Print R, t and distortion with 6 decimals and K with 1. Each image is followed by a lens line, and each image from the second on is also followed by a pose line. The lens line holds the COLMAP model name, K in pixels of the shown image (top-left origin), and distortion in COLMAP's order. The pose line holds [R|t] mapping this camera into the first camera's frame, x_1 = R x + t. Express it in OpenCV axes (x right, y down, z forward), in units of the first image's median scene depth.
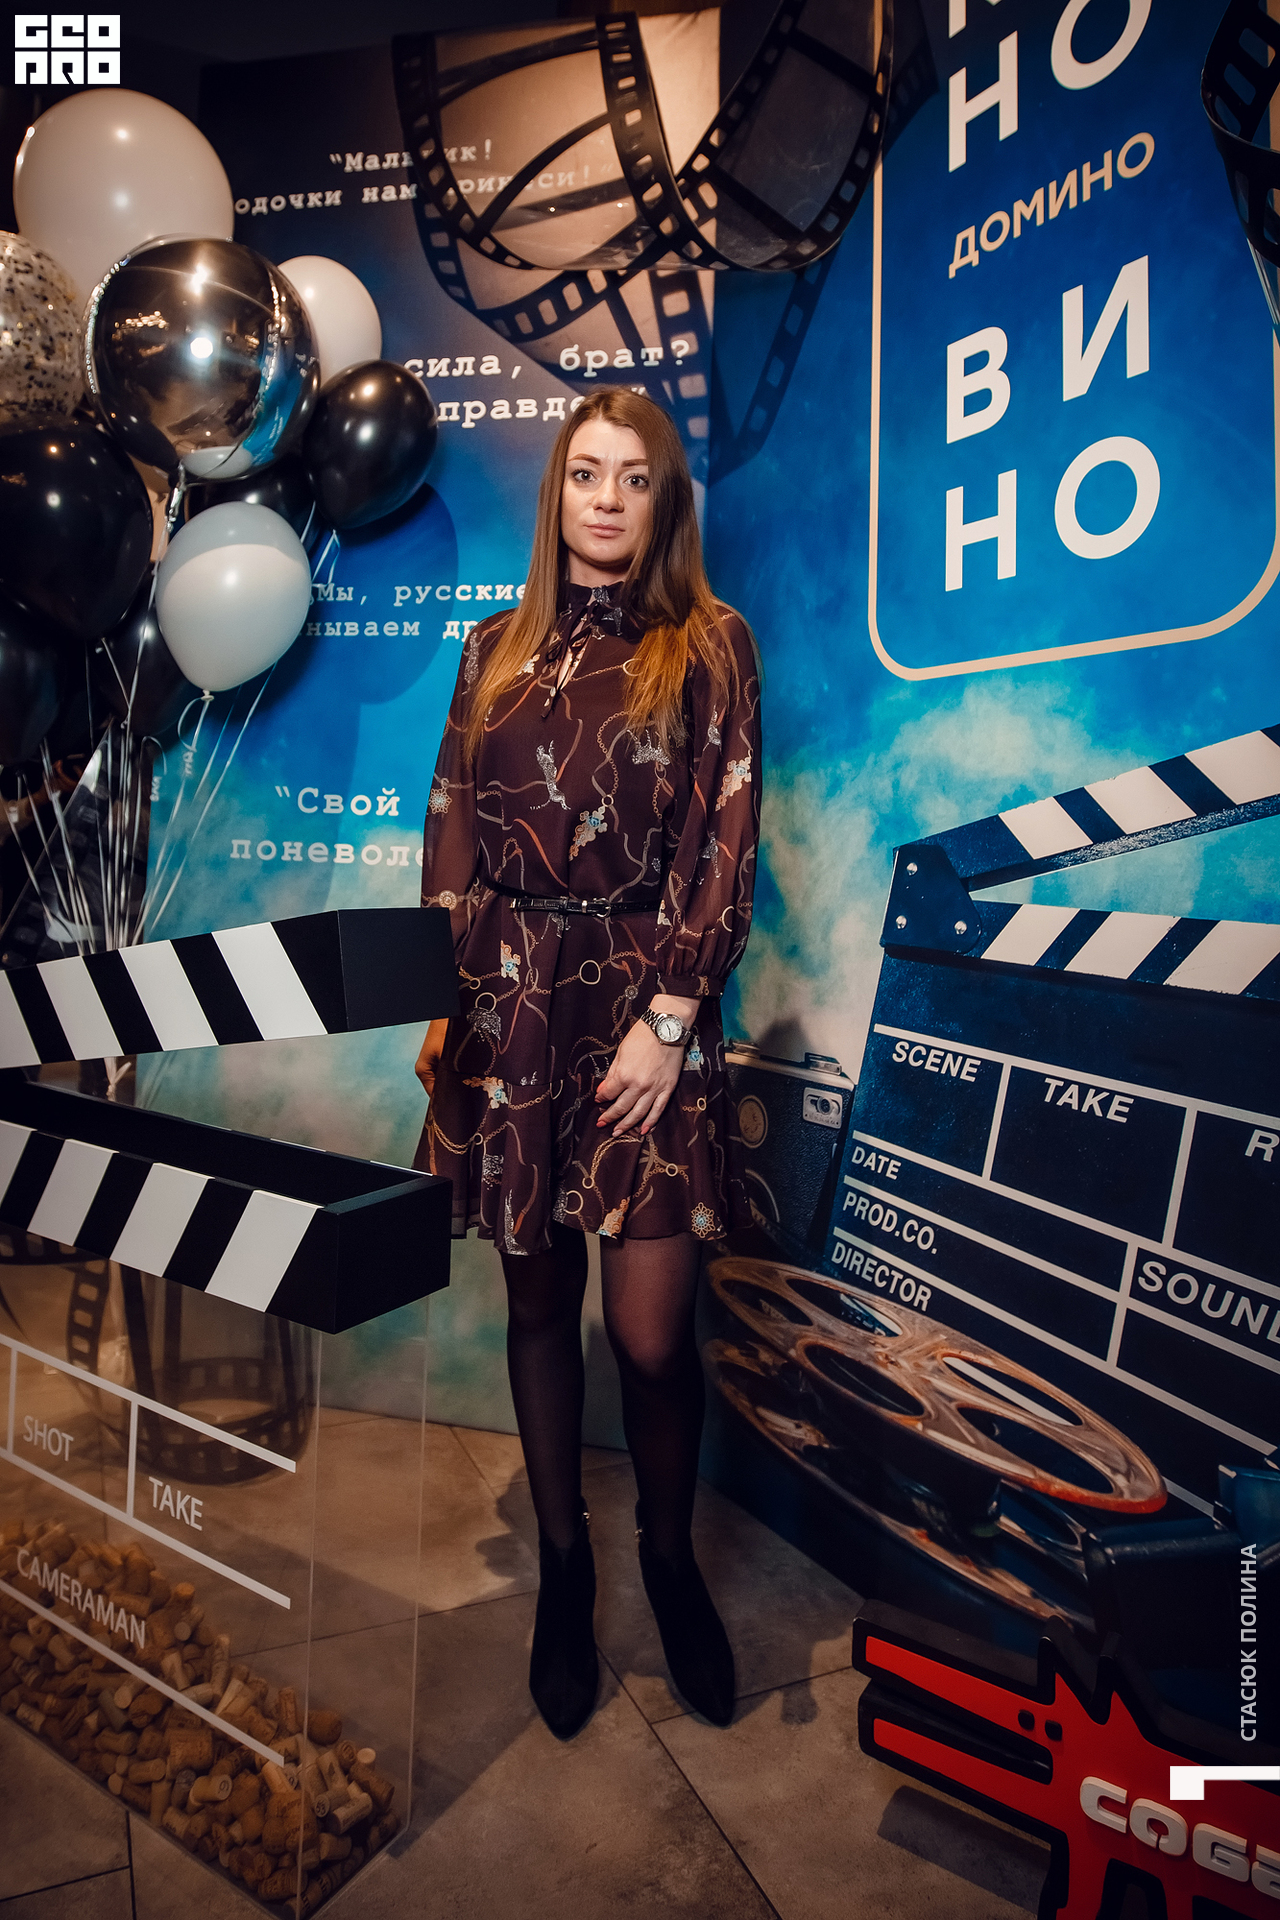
lens RADIAL K [[1218.3, 0, 579.0], [0, 1218.3, 794.1], [0, 0, 1]] dist [-0.062857, 0.034067]
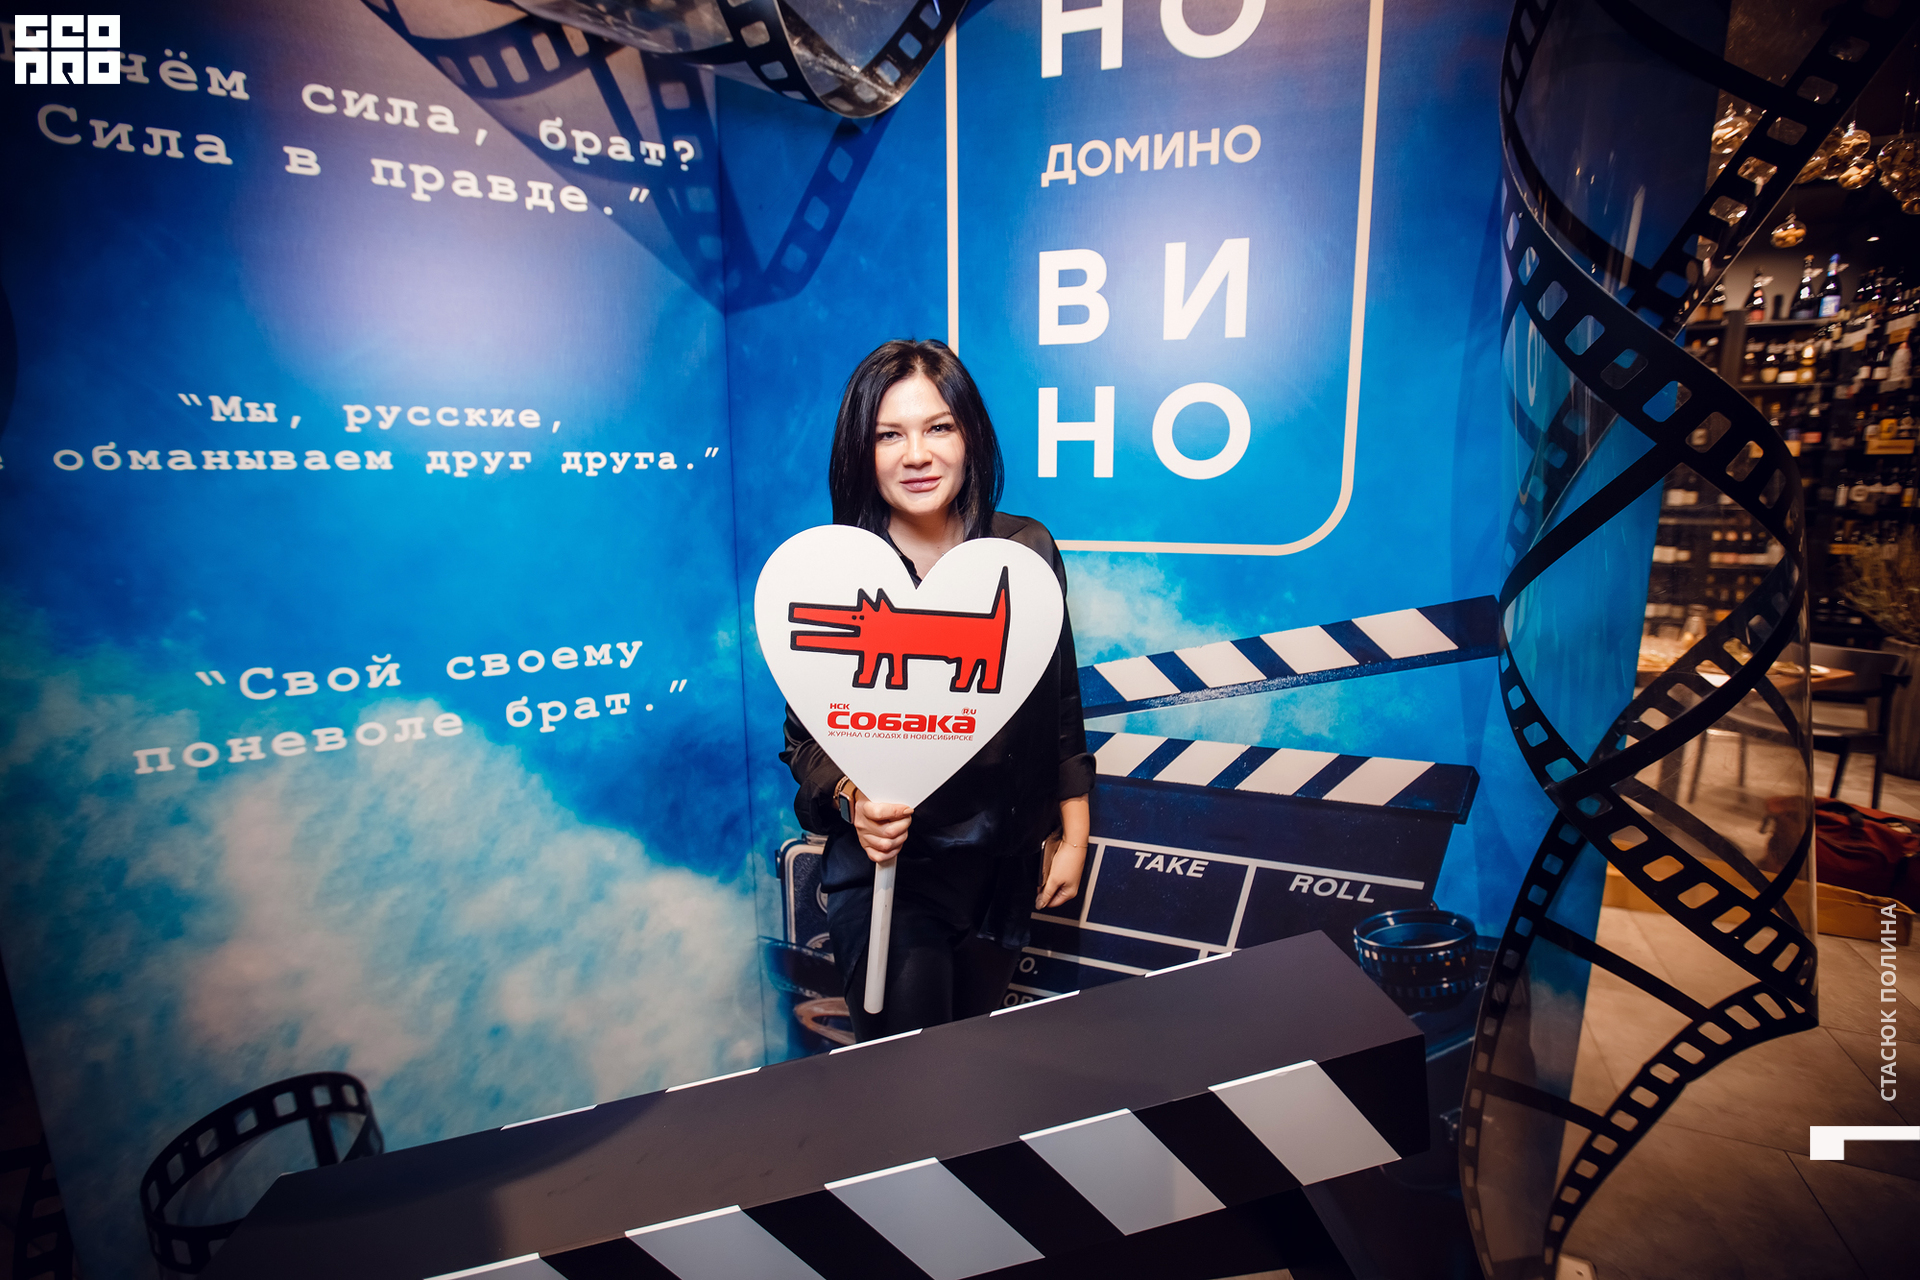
lens RADIAL K [[875.3, 0, 966.7], [0, 875.3, 645.1], [0, 0, 1]] dist [-0.046033, 0.015732]
pose [[0.727792, -0.169099, 0.664624, -0.350891], [-0.007839, 0.967010, 0.254618, -0.228521], [-0.685754, -0.190519, 0.702456, 0.416348]]
